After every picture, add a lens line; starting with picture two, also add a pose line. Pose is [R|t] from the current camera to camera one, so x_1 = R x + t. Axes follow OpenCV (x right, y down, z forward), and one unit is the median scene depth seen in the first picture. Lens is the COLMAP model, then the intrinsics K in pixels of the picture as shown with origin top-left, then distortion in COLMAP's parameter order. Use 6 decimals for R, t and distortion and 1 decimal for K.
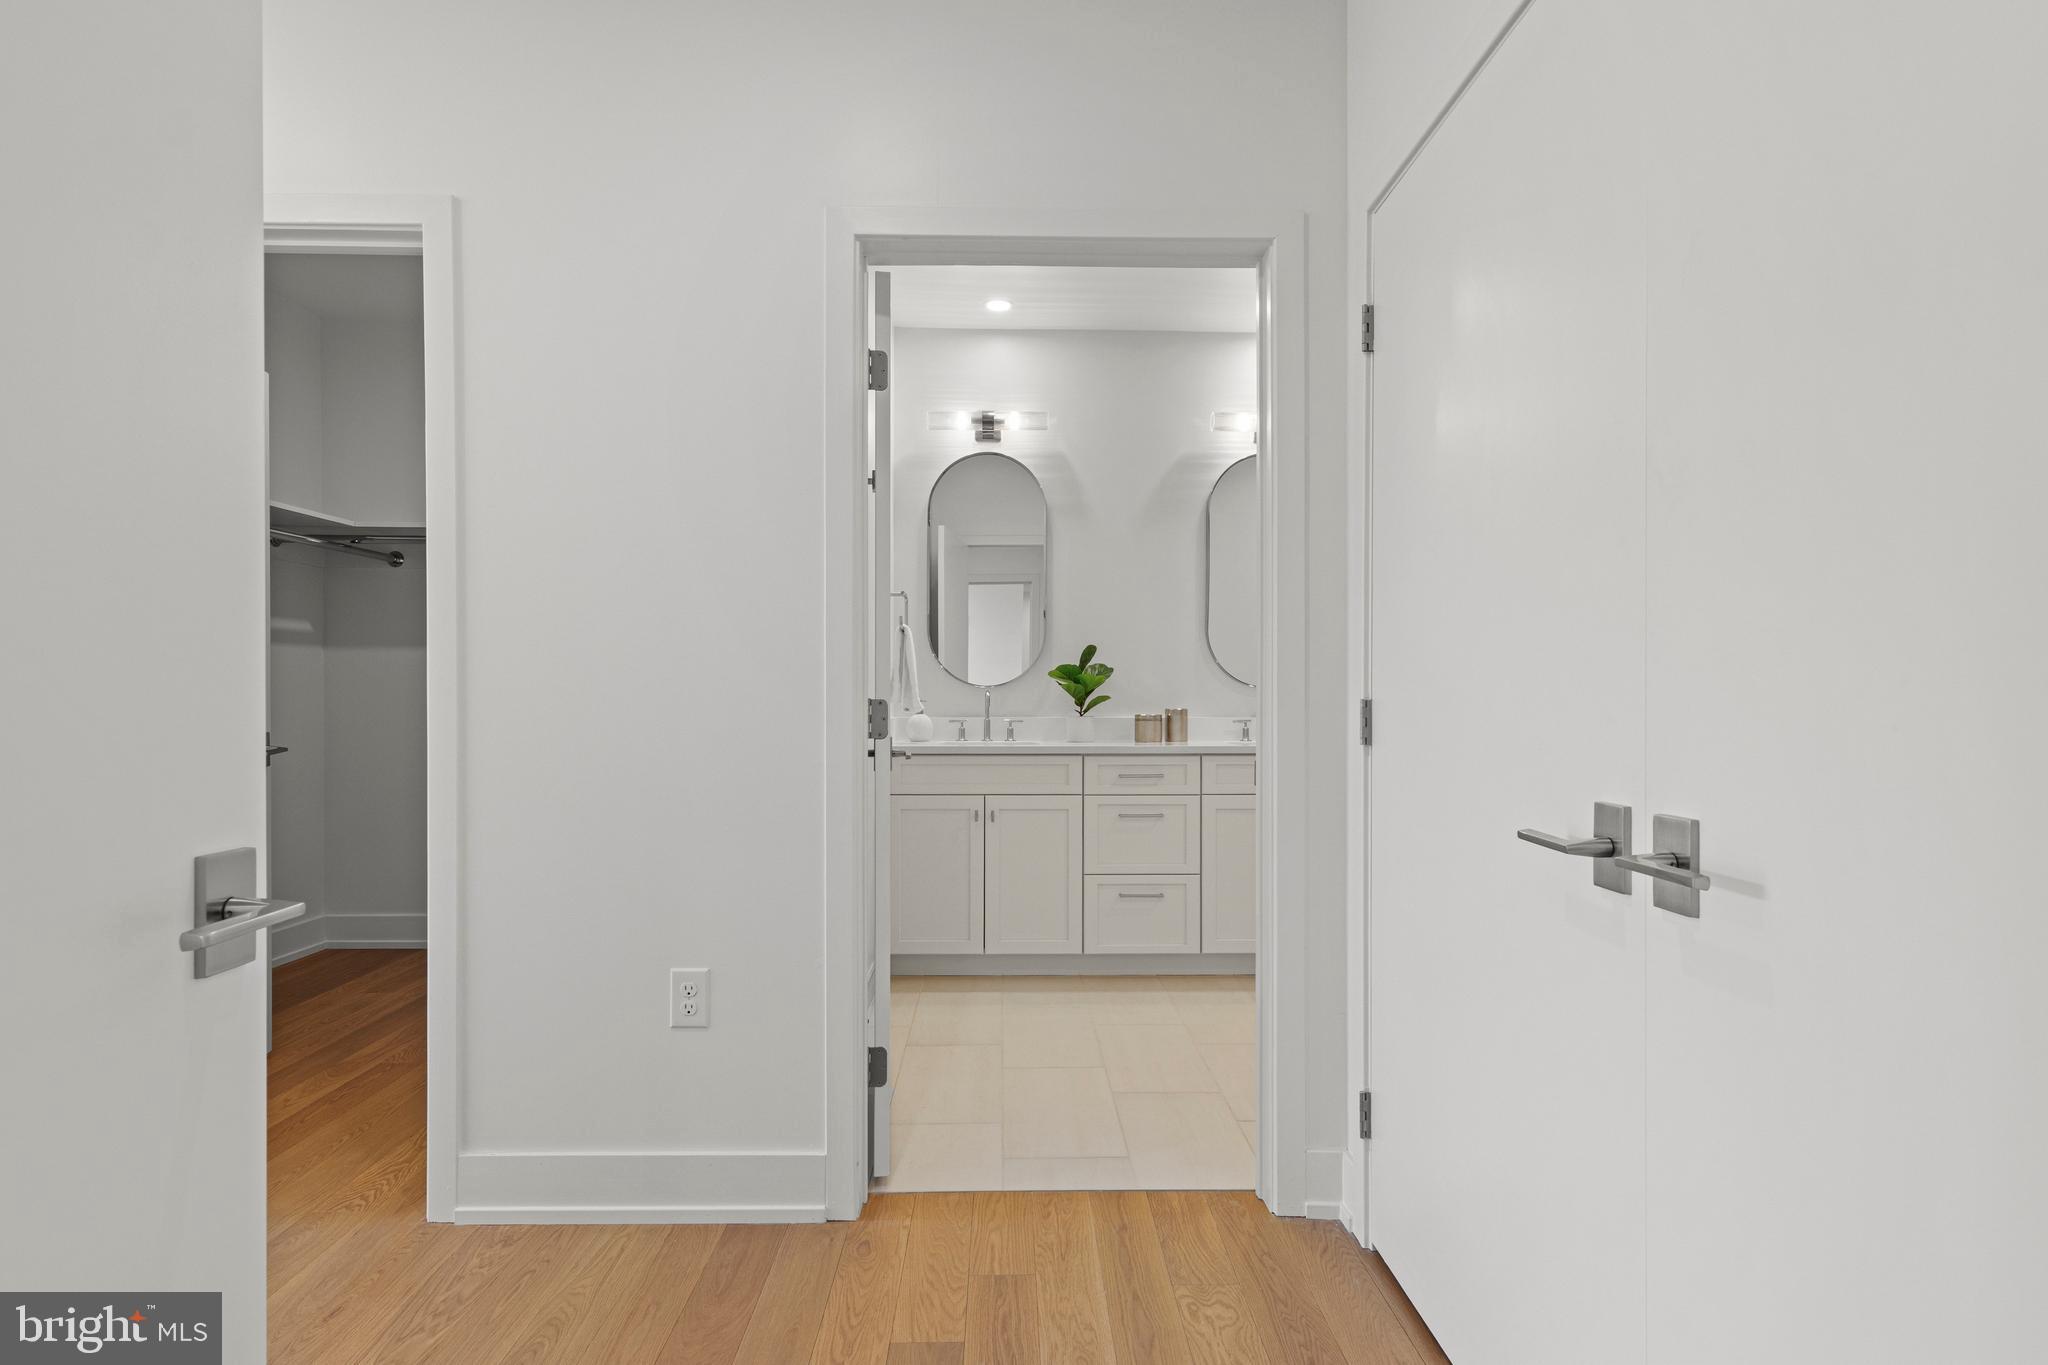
lens RADIAL K [[1057.1, 0, 1025.4], [0, 1057.1, 692.0], [0, 0, 1]] dist [0.004494, 0.000111]
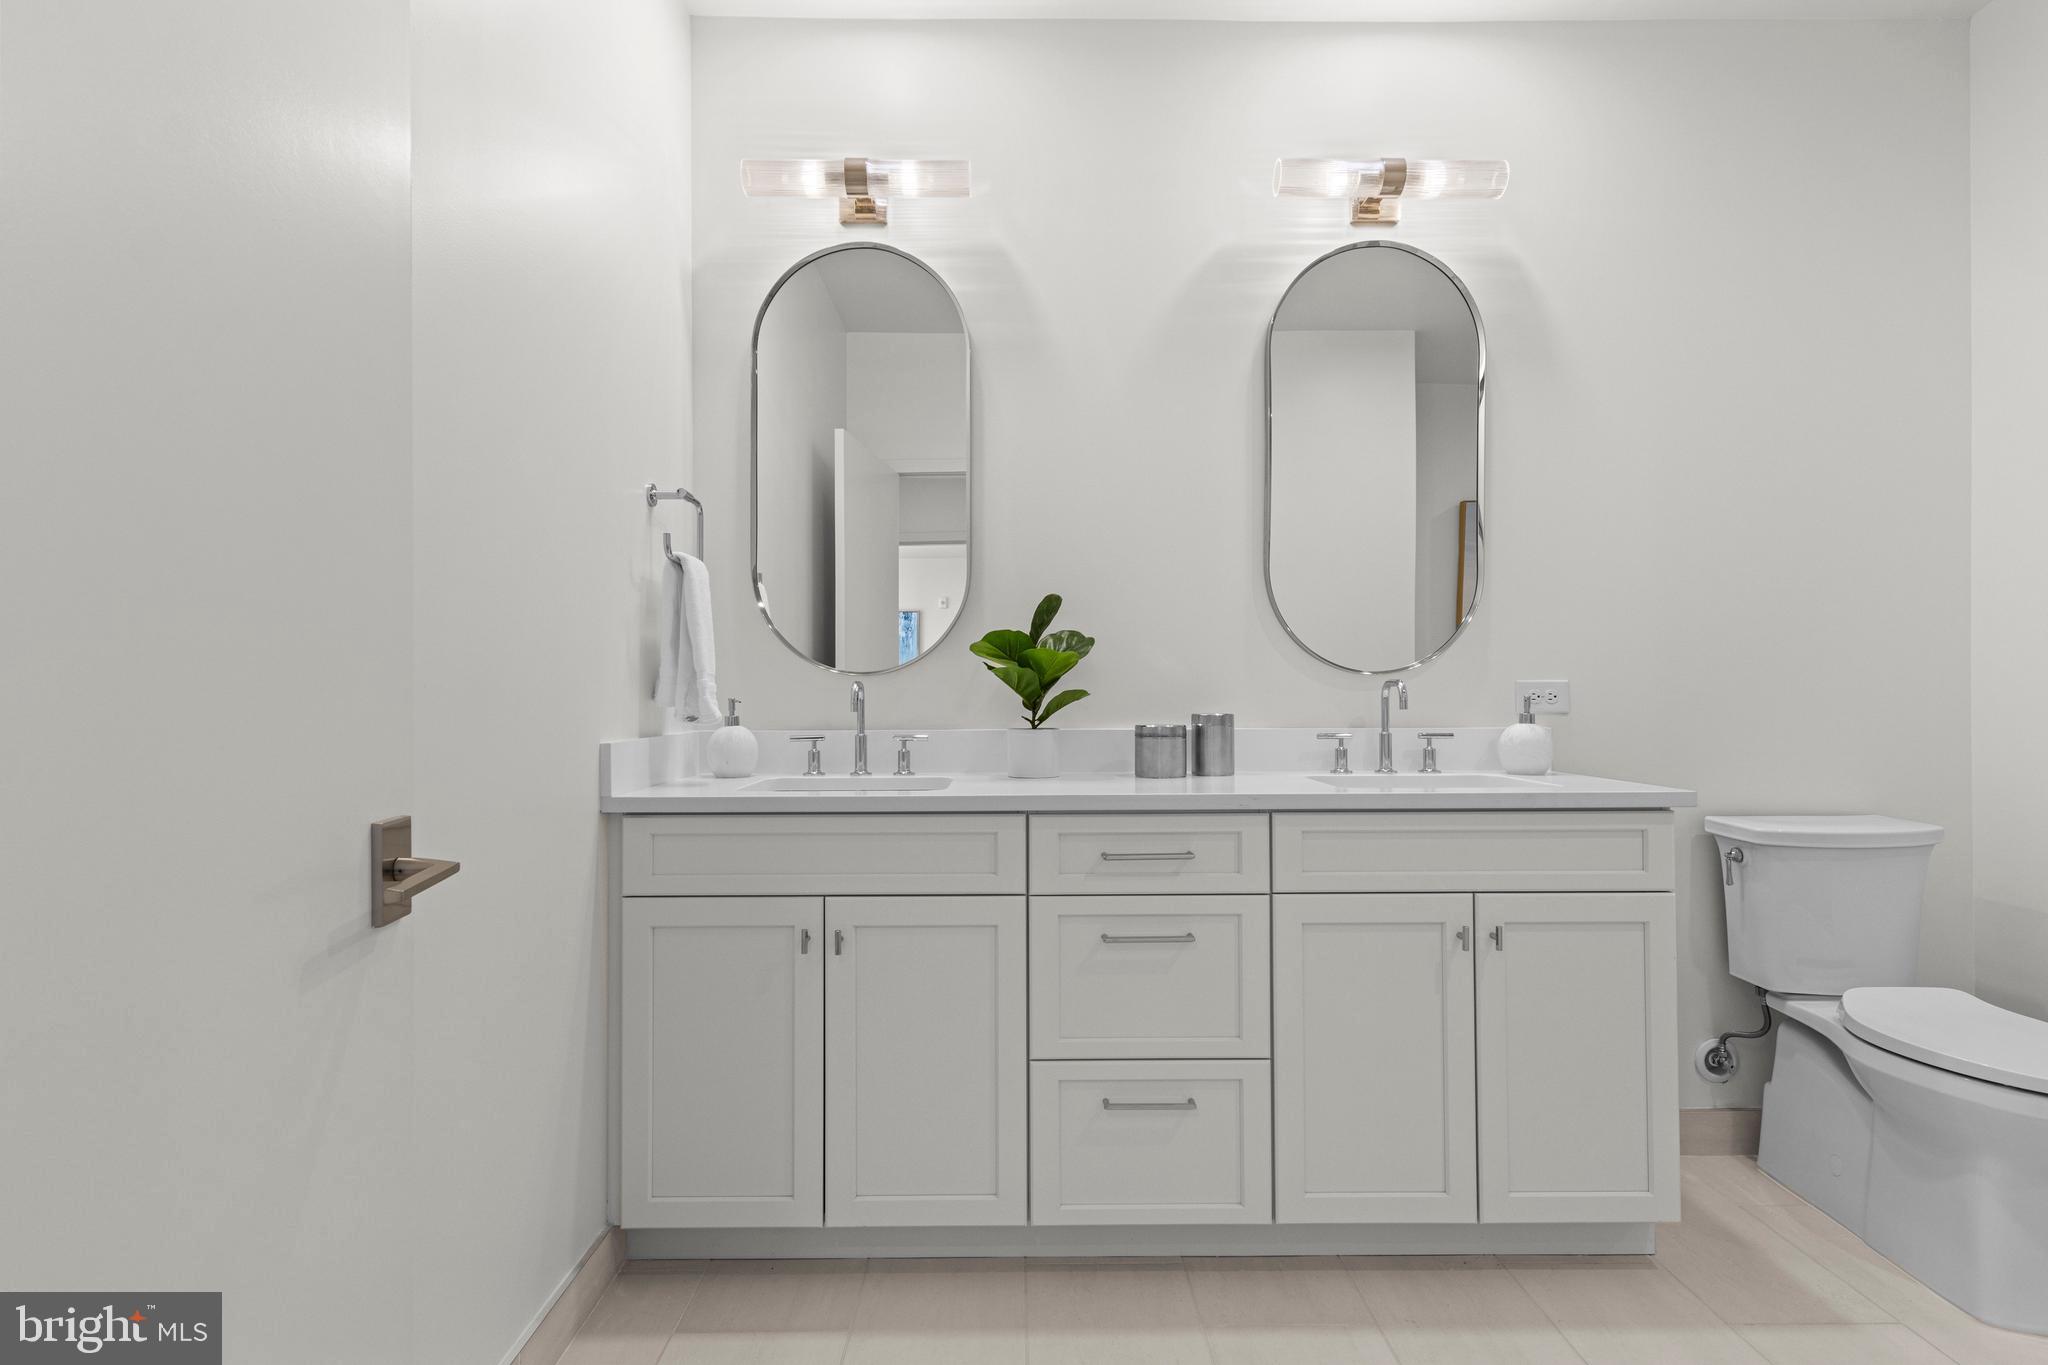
lens RADIAL K [[1045.7, 0, 1021.1], [0, 1045.7, 684.3], [0, 0, 1]] dist [0.011124, -0.001138]
pose [[0.999914, -0.005283, -0.012024, 0.053258], [0.005305, 0.999984, 0.001795, -0.000359], [0.012015, -0.001859, 0.999926, 0.478069]]
